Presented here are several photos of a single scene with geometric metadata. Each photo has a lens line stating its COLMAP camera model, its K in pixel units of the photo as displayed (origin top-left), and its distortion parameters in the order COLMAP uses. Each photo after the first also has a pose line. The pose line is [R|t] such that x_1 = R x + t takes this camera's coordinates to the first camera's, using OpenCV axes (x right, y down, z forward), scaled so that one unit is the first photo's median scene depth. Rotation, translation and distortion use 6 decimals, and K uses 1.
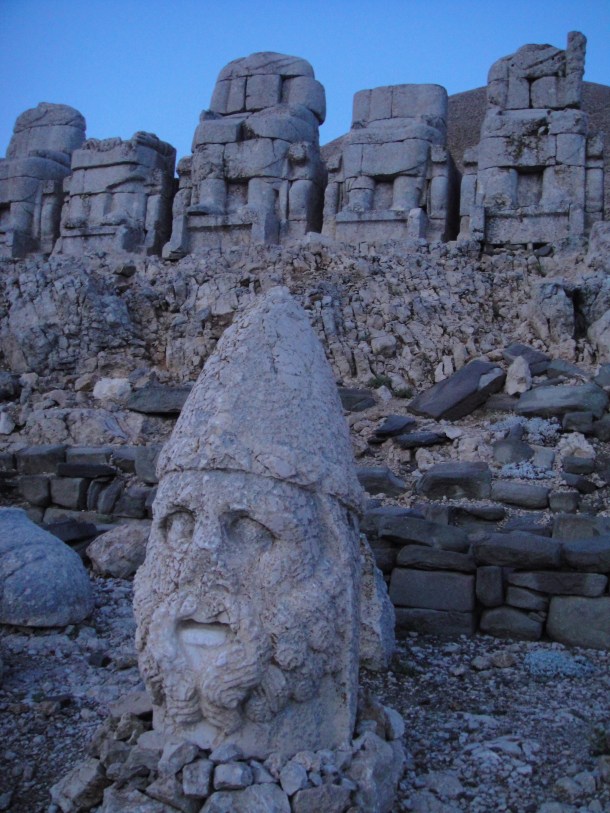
lens RADIAL K [[845.4, 0, 318.1], [0, 845.4, 426.7], [0, 0, 1]] dist [-0.184207, 0.149254]
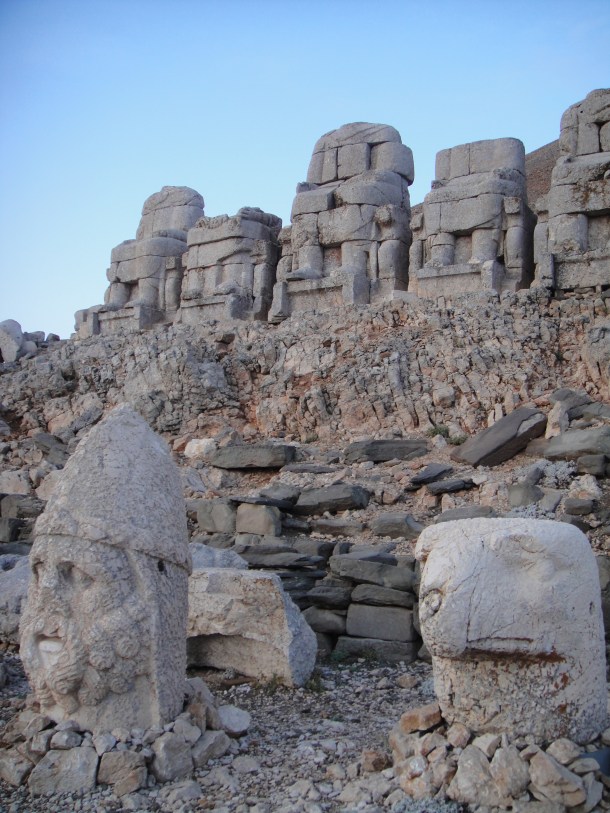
lens RADIAL K [[845.4, 0, 318.1], [0, 845.4, 426.7], [0, 0, 1]] dist [-0.184207, 0.149254]
pose [[0.975670, -0.048544, -0.213803, 0.125498], [0.038914, 0.998039, -0.049023, -0.009638], [0.215764, 0.039511, 0.975646, -0.067091]]
